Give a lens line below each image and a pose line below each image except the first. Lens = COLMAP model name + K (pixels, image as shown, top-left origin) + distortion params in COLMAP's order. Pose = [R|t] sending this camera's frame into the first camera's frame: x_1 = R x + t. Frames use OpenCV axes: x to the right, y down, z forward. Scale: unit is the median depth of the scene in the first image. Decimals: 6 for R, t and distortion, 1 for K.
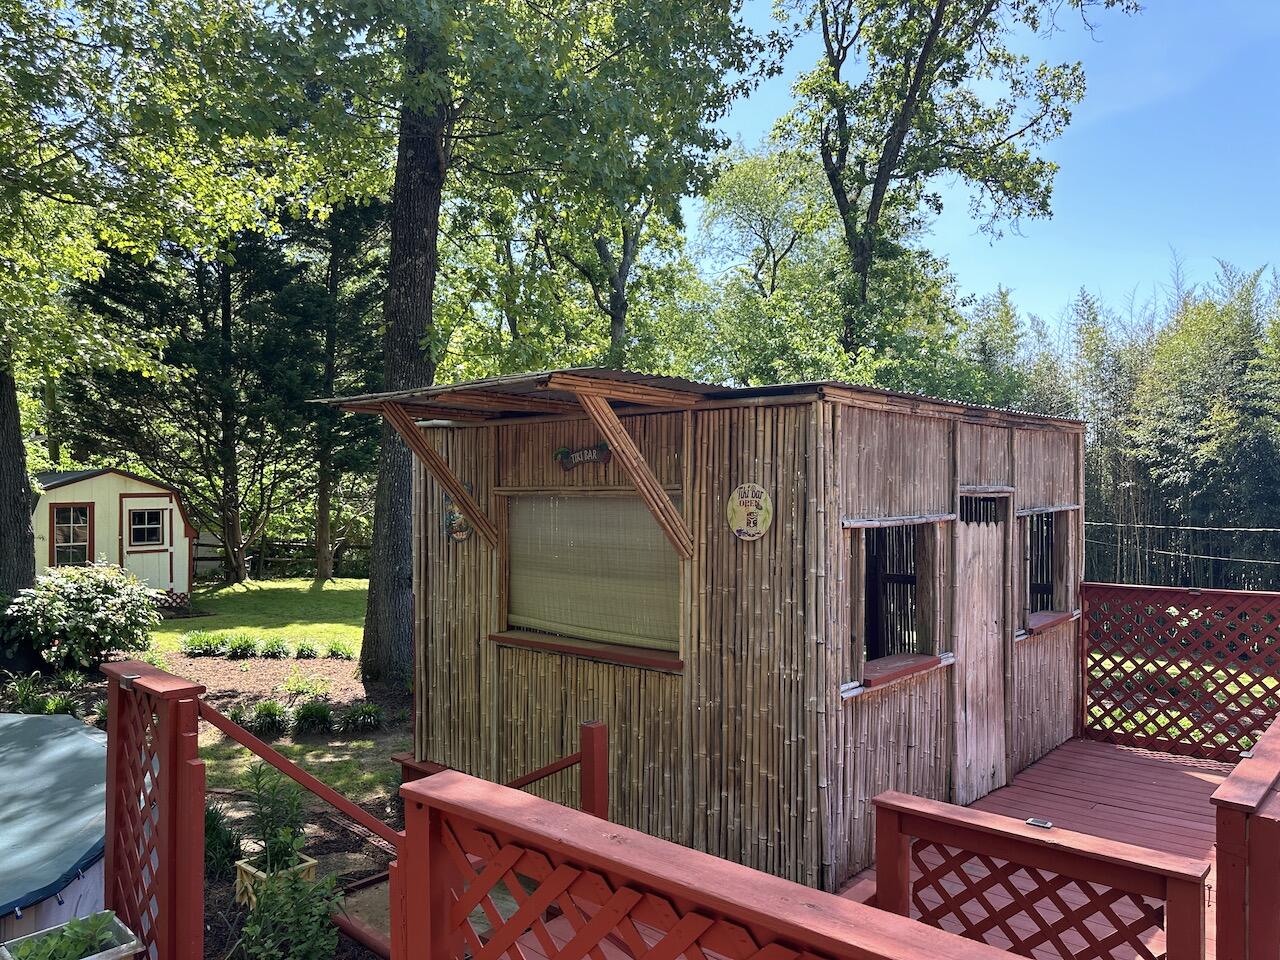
lens RADIAL K [[904.6, 0, 652.7], [0, 904.6, 484.5], [0, 0, 1]] dist [0.049838, -0.056152]
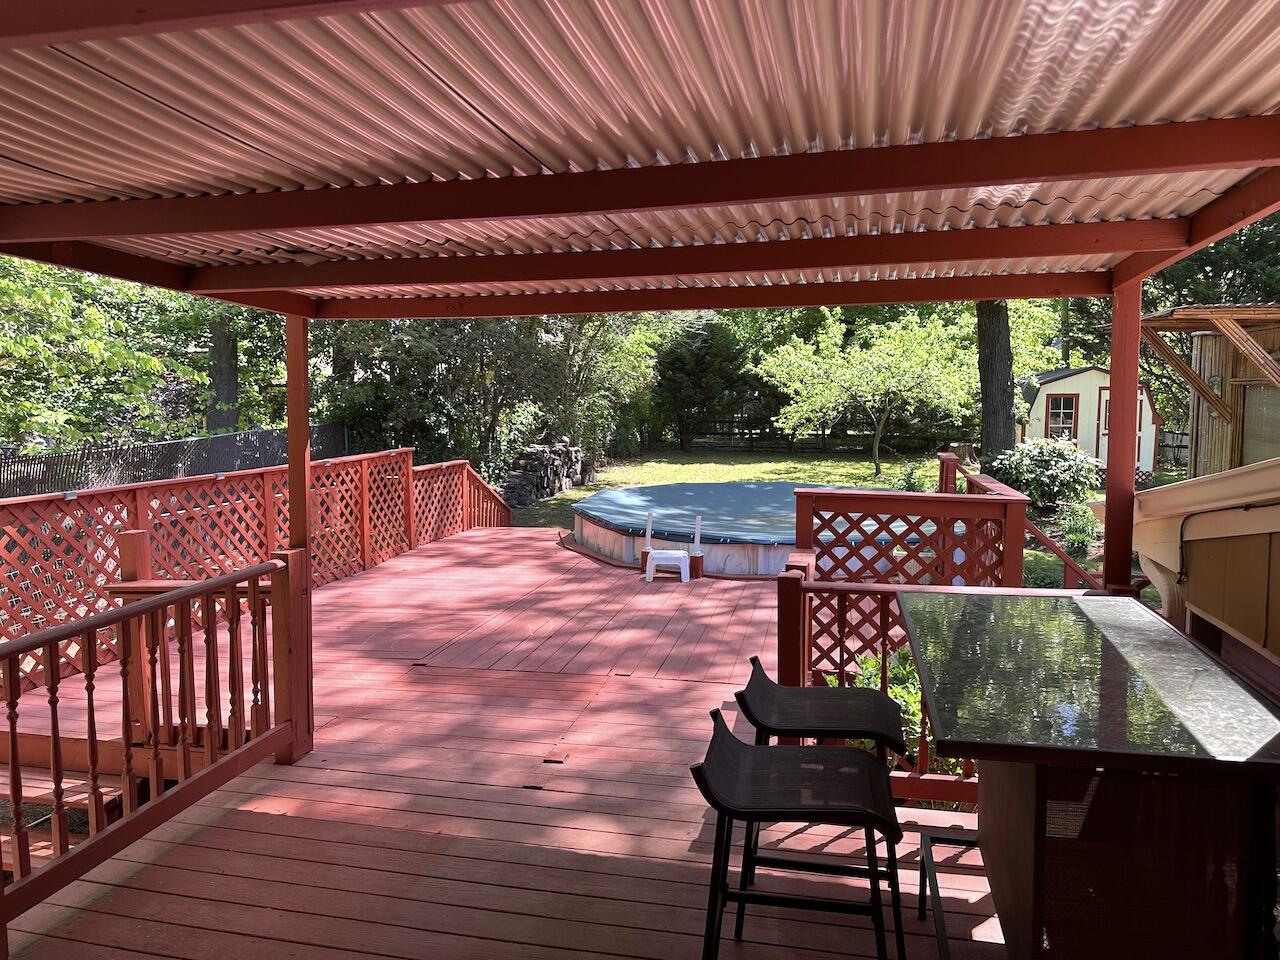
lens RADIAL K [[904.6, 0, 633.1], [0, 904.6, 483.1], [0, 0, 1]] dist [0.049838, -0.056152]
pose [[0.483924, 0.092443, -0.870214, 0.286876], [0.007102, 0.993957, 0.109537, 0.001419], [0.875081, -0.059188, 0.480343, -0.222392]]
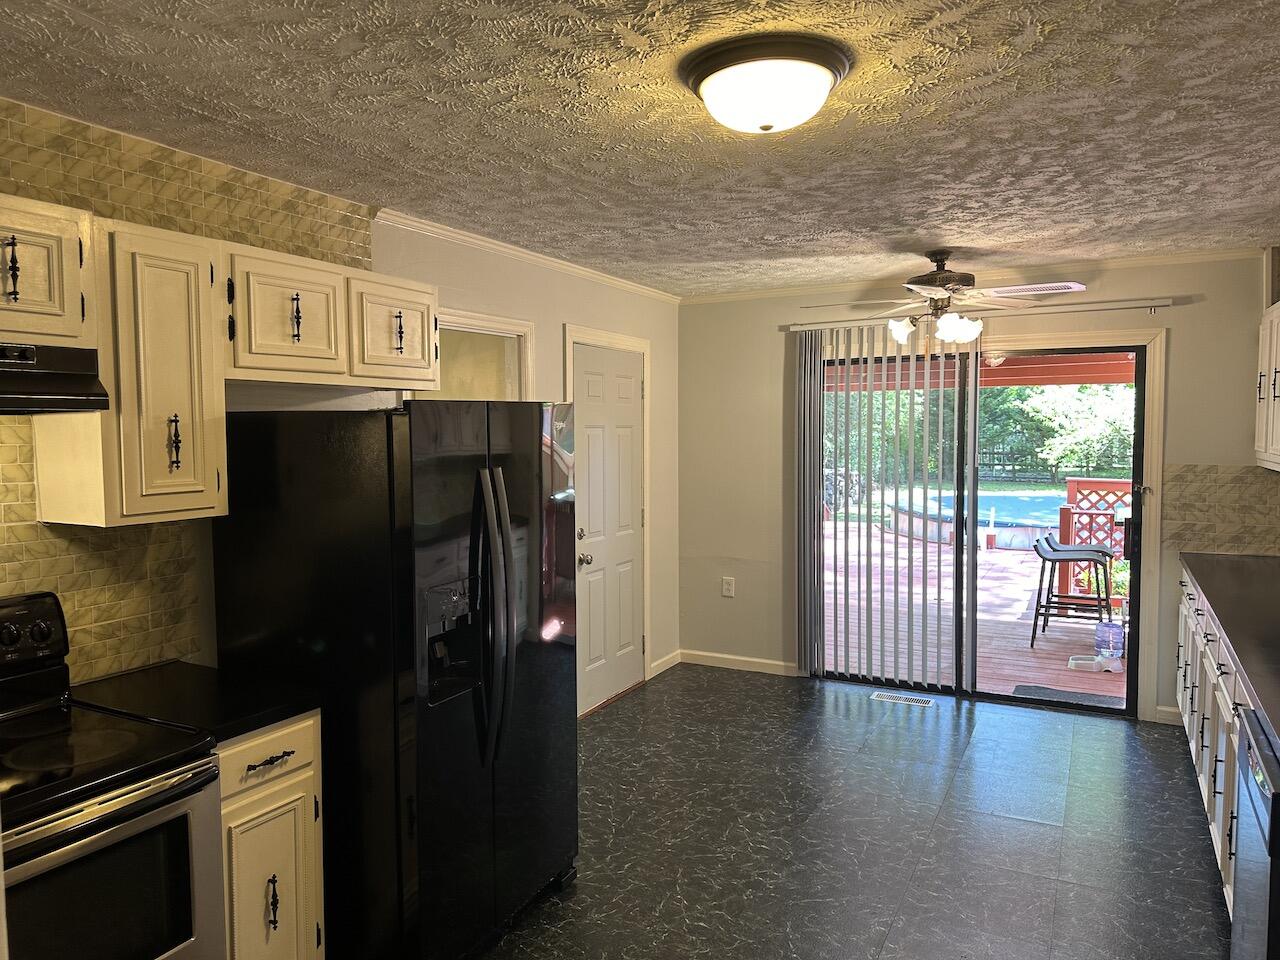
lens RADIAL K [[904.6, 0, 644.3], [0, 904.6, 481.2], [0, 0, 1]] dist [0.049838, -0.056152]
pose [[0.255032, 0.064598, -0.964773, 0.583941], [0.006963, 0.997617, 0.068637, -0.001986], [0.966908, -0.024223, 0.253974, -0.473493]]
